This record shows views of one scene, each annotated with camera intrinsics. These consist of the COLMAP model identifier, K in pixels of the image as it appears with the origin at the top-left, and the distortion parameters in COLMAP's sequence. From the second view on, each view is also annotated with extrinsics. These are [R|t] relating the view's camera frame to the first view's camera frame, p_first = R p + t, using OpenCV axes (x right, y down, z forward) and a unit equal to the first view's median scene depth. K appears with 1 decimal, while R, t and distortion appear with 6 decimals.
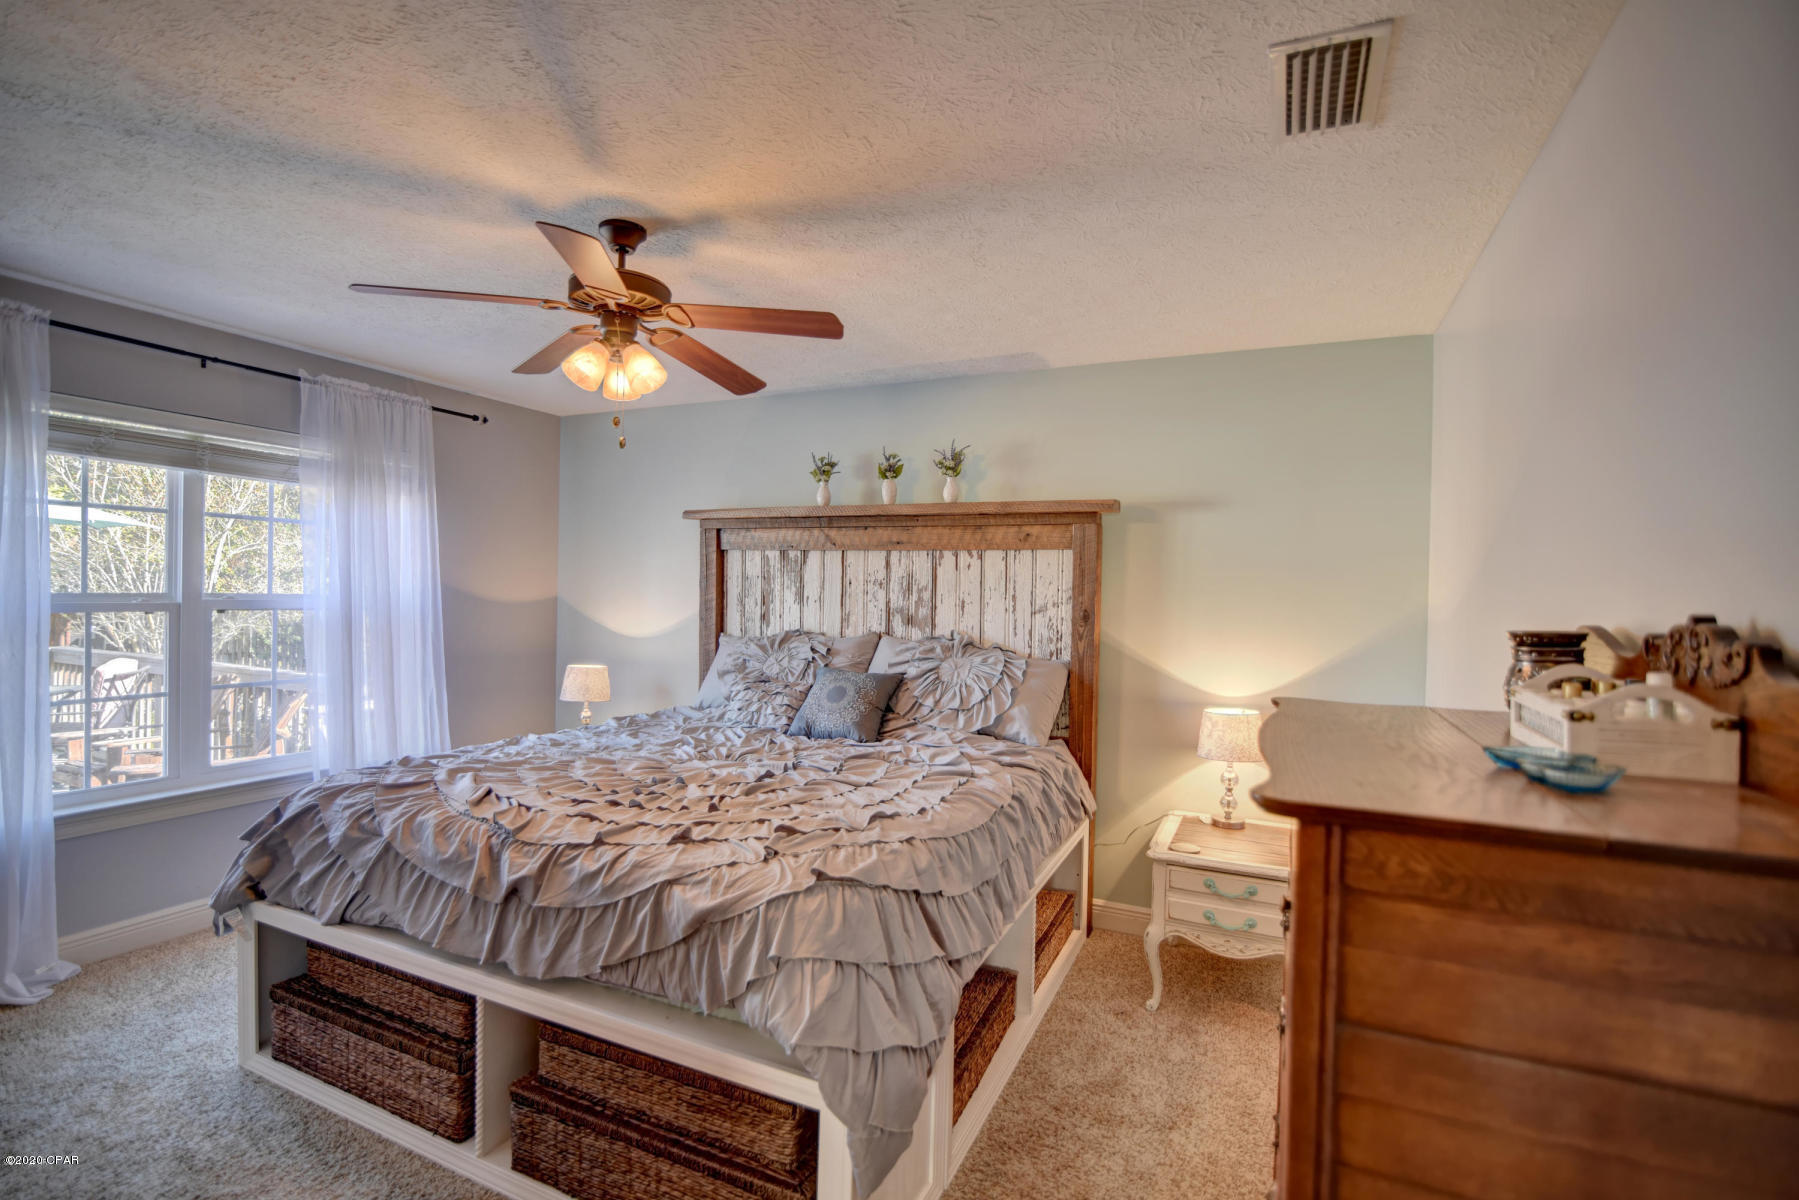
lens RADIAL K [[824.9, 0, 899.5], [0, 824.9, 600.0], [0, 0, 1]] dist [-0.017235, -0.000883]
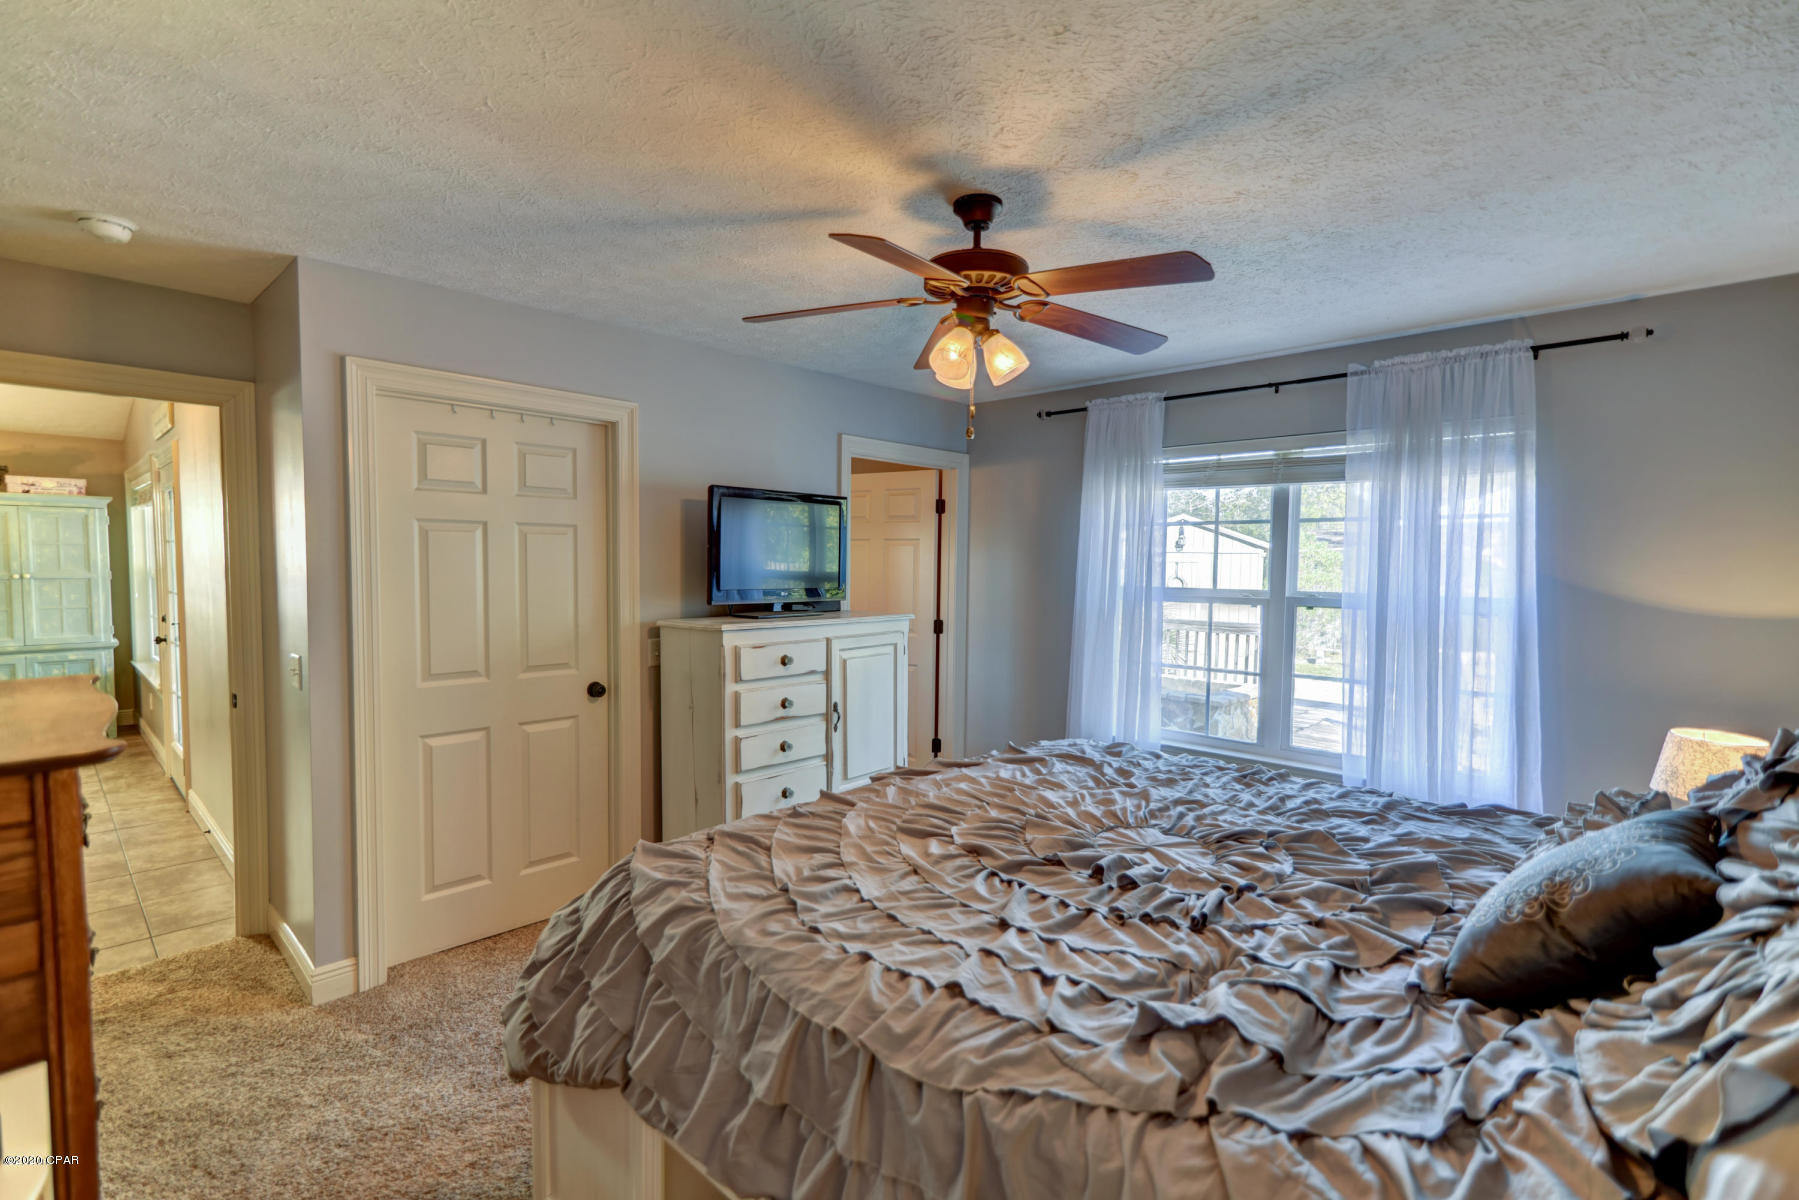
lens RADIAL K [[824.9, 0, 899.5], [0, 824.9, 600.0], [0, 0, 1]] dist [-0.017235, -0.000883]
pose [[-0.379354, 0.027471, -0.924844, 0.465811], [-0.024606, 0.998906, 0.039765, -0.029630], [0.924924, 0.037842, -0.378263, 1.046130]]
